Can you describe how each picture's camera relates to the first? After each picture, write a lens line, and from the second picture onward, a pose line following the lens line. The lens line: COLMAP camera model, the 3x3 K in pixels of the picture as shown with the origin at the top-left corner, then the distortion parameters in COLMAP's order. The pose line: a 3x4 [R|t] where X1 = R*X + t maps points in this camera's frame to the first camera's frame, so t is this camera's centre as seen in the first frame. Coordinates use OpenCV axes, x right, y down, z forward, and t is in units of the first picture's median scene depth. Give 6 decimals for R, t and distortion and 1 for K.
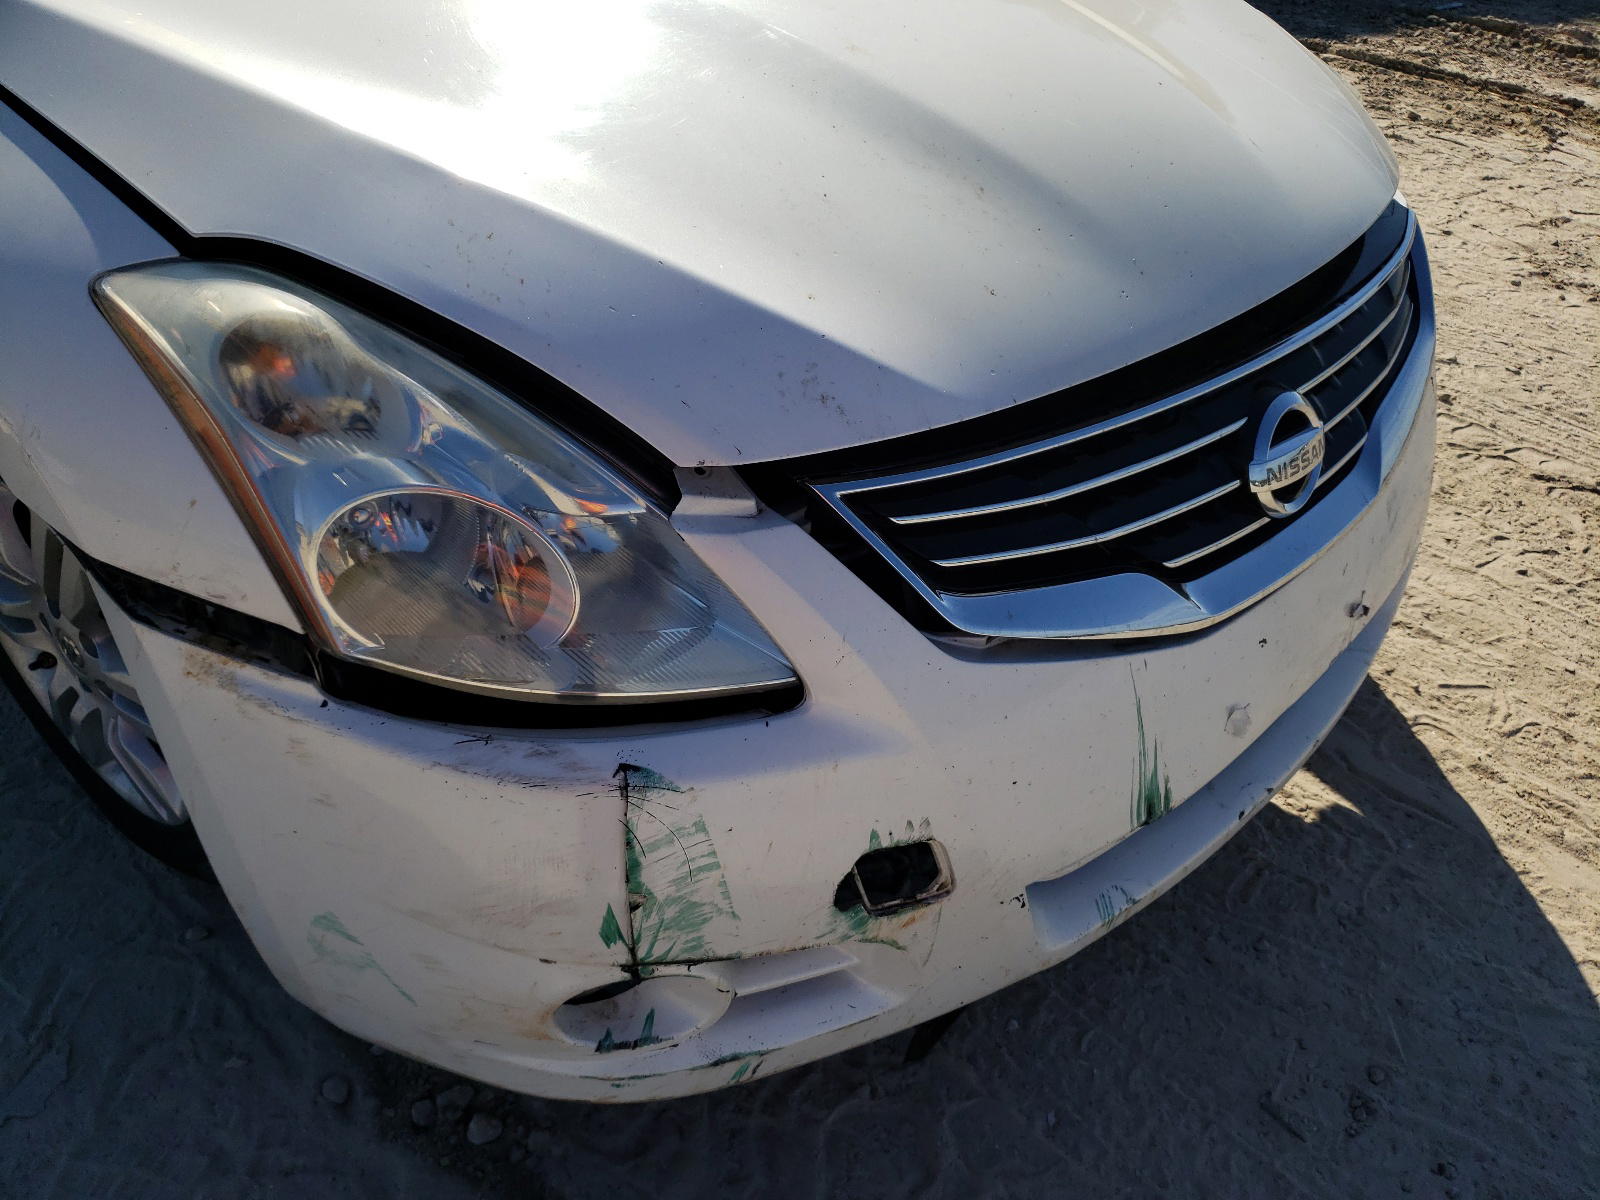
lens RADIAL K [[1257.3, 0, 800.0], [0, 1257.3, 600.0], [0, 0, 1]] dist [-0.004973, 0.002025]
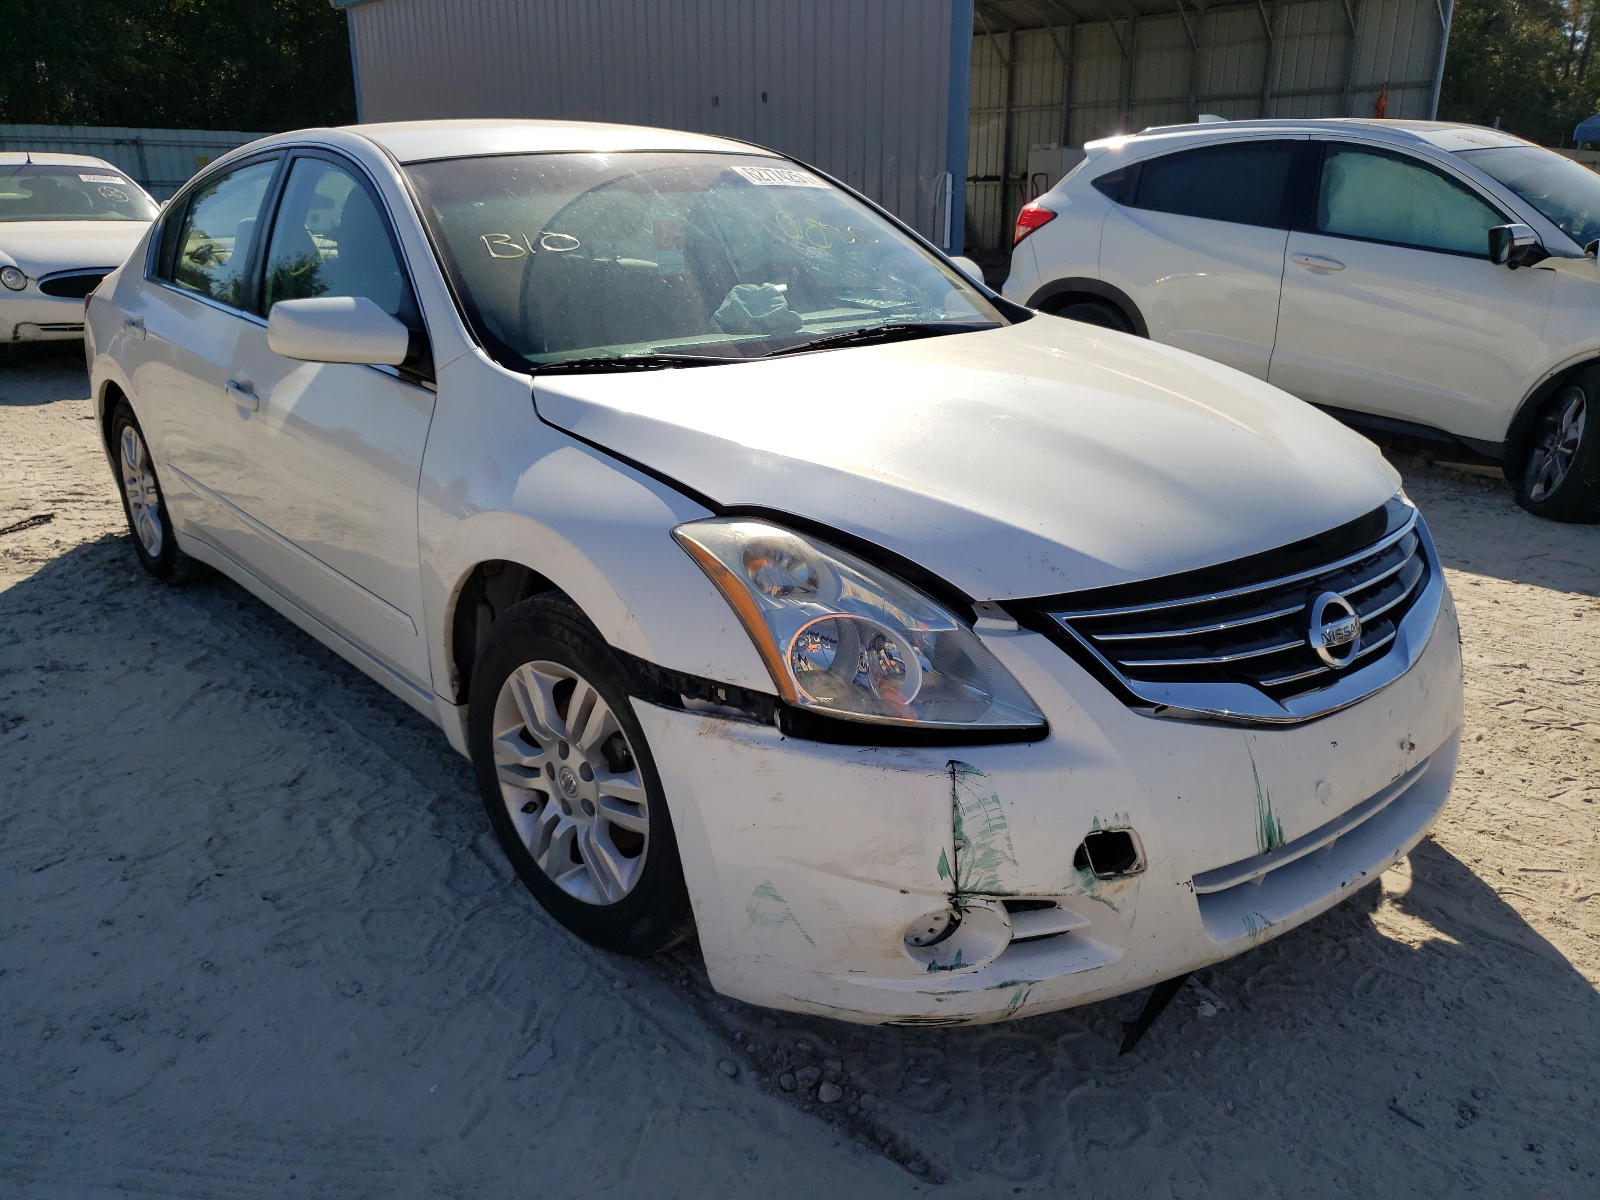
lens RADIAL K [[1186.1, 0, 800.0], [0, 1186.1, 600.0], [0, 0, 1]] dist [-0.013218, -0.001017]
pose [[0.992083, -0.030019, -0.121944, -0.098622], [-0.010922, 0.946707, -0.321910, 0.317666], [0.125108, 0.320693, 0.938884, -0.480388]]
